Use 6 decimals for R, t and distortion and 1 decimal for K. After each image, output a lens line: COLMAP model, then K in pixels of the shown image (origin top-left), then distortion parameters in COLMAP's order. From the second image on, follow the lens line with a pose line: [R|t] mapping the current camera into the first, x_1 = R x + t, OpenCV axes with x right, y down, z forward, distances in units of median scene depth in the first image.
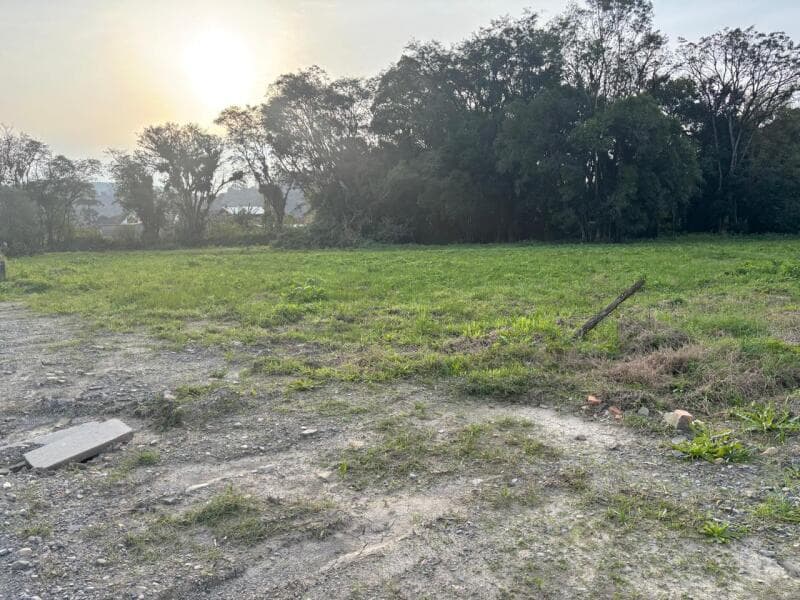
lens RADIAL K [[602.8, 0, 396.2], [0, 602.8, 303.8], [0, 0, 1]] dist [0.042022, -0.052177]
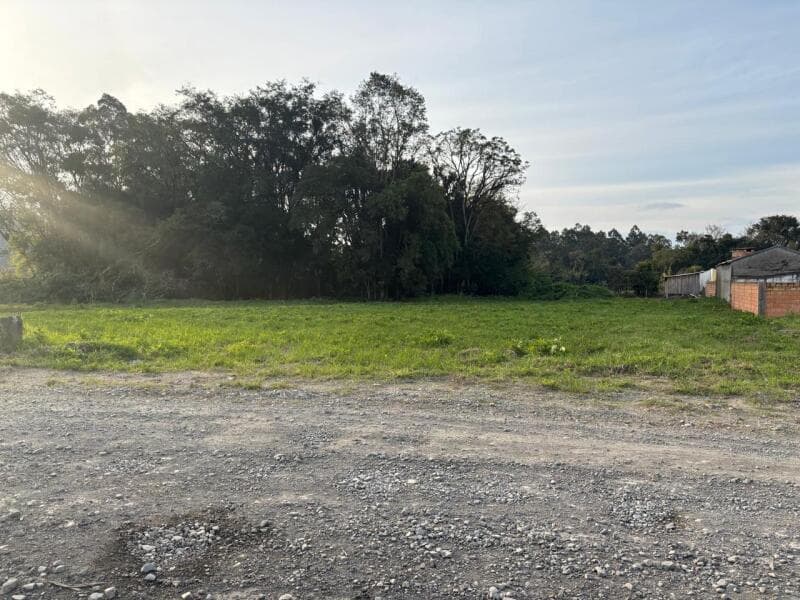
lens RADIAL K [[602.8, 0, 396.2], [0, 602.8, 303.8], [0, 0, 1]] dist [0.042022, -0.052177]
pose [[0.858176, 0.010108, 0.513256, -0.159128], [0.039340, 0.995571, -0.085384, -0.002481], [-0.511846, 0.093466, 0.853978, 0.052814]]
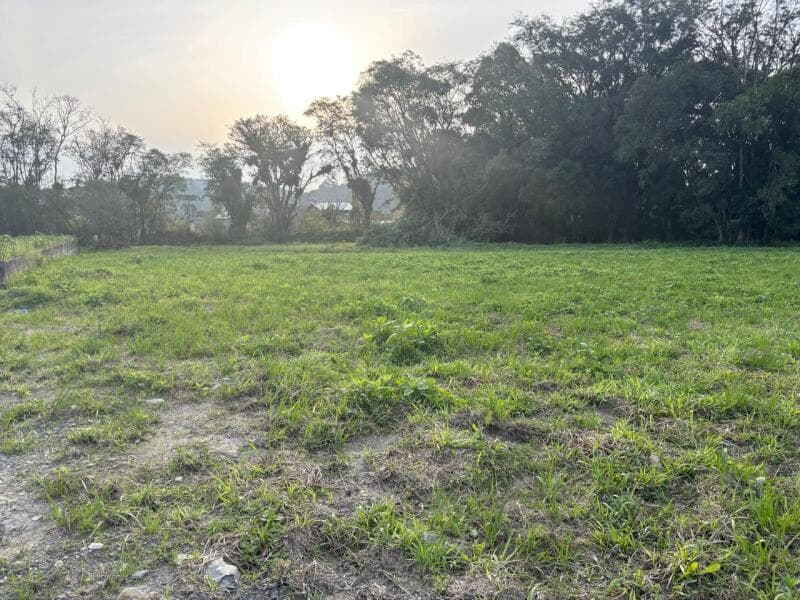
lens RADIAL K [[602.8, 0, 396.2], [0, 602.8, 303.8], [0, 0, 1]] dist [0.042022, -0.052177]
pose [[0.989930, 0.029580, -0.138436, -0.015075], [-0.028964, 0.999560, 0.006457, -0.009143], [0.138566, -0.002382, 0.990350, 0.080964]]
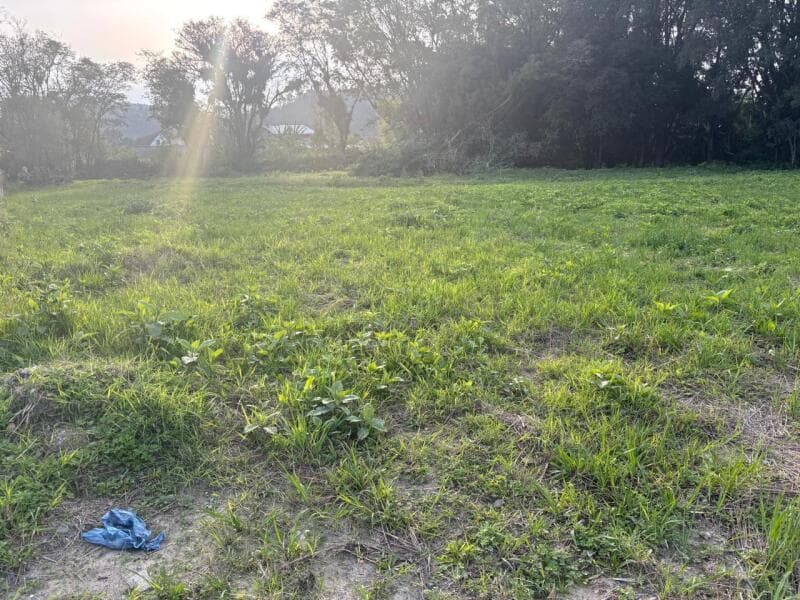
lens RADIAL K [[600.2, 0, 403.5], [0, 600.2, 299.6], [0, 0, 1]] dist [0.043499, -0.057277]
pose [[0.999636, 0.005769, -0.026341, -0.116820], [-0.002637, 0.993076, 0.117442, -0.020990], [0.026836, -0.117330, 0.992730, 0.192198]]
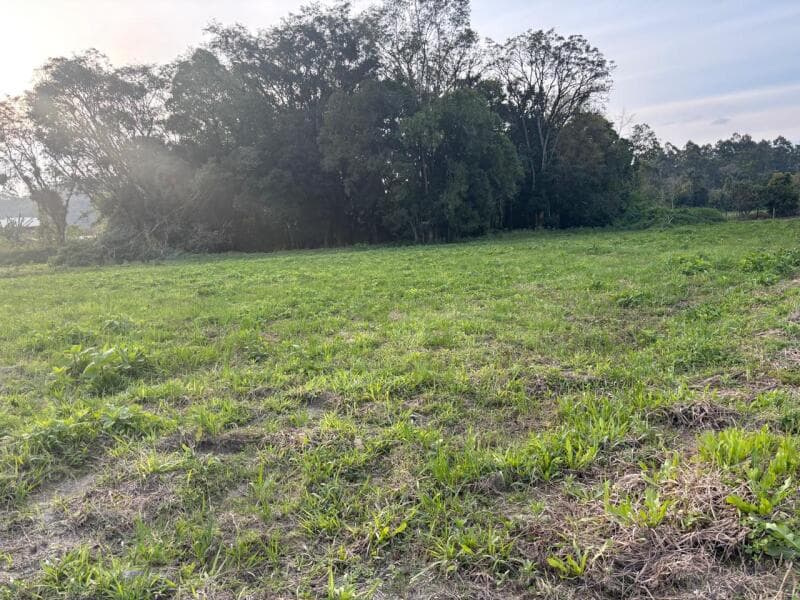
lens RADIAL K [[602.8, 0, 396.2], [0, 602.8, 303.8], [0, 0, 1]] dist [0.042022, -0.052177]
pose [[0.951545, -0.073044, 0.298707, -0.012411], [0.075550, 0.997137, 0.003167, -0.009025], [-0.298083, 0.019554, 0.954340, 0.079903]]
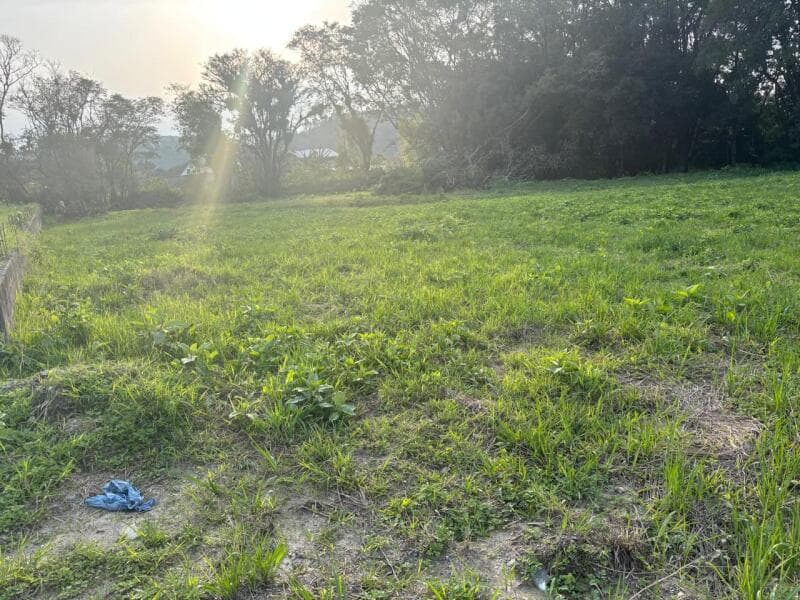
lens RADIAL K [[600.4, 0, 406.4], [0, 600.4, 300.3], [0, 0, 1]] dist [0.035432, -0.042057]
pose [[0.996889, -0.031905, -0.072077, -0.110887], [0.038287, 0.995297, 0.088981, -0.019936], [0.068899, -0.091464, 0.993422, 0.186287]]
